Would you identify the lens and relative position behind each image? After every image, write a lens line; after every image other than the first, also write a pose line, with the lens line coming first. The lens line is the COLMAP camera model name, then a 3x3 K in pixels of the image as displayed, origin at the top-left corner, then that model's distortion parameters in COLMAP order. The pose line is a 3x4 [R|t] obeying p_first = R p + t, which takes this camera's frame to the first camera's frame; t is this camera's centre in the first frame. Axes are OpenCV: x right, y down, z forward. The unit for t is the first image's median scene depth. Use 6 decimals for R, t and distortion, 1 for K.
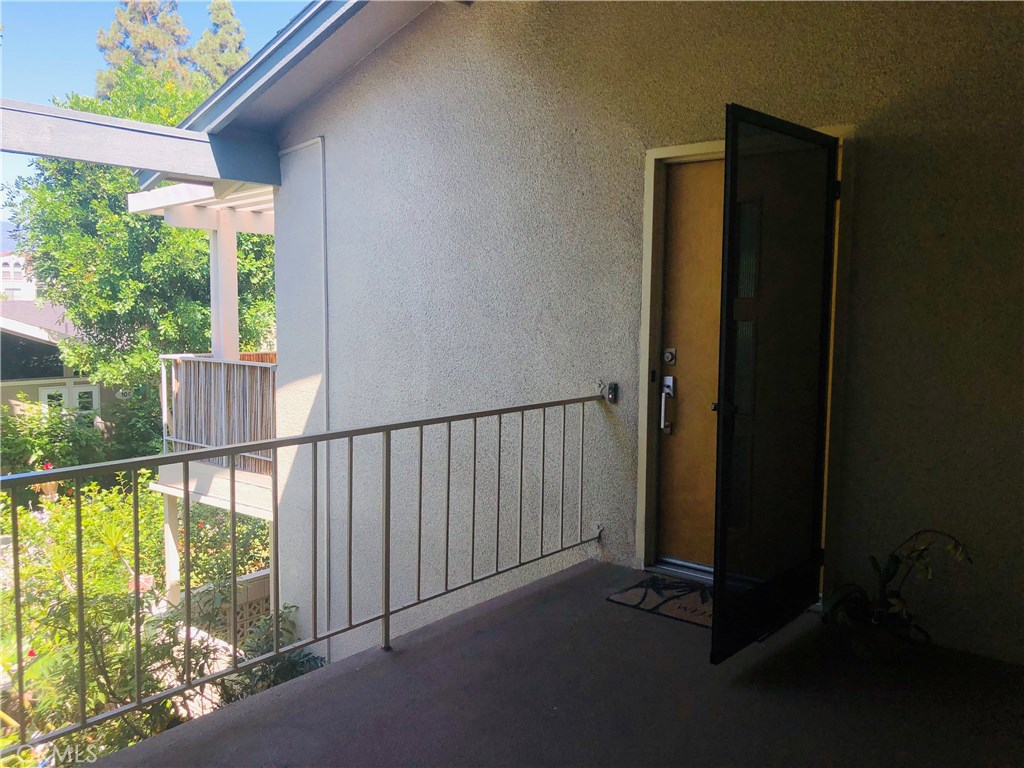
lens RADIAL K [[834.5, 0, 512.6], [0, 834.5, 384.4], [0, 0, 1]] dist [0.045646, -0.049862]
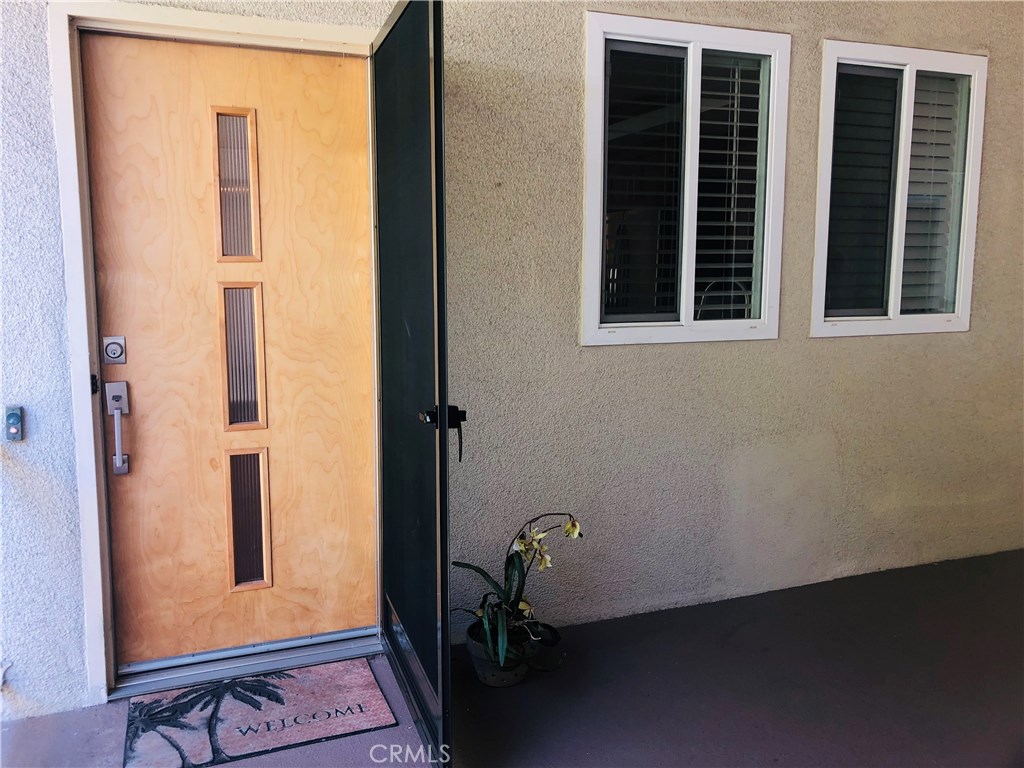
lens RADIAL K [[834.5, 0, 510.8], [0, 834.5, 379.8], [0, 0, 1]] dist [0.045646, -0.049862]
pose [[0.486159, -0.119070, 0.865720, -0.208207], [0.093483, 0.992075, 0.083951, -0.036198], [-0.868856, 0.040117, 0.493438, 0.437398]]
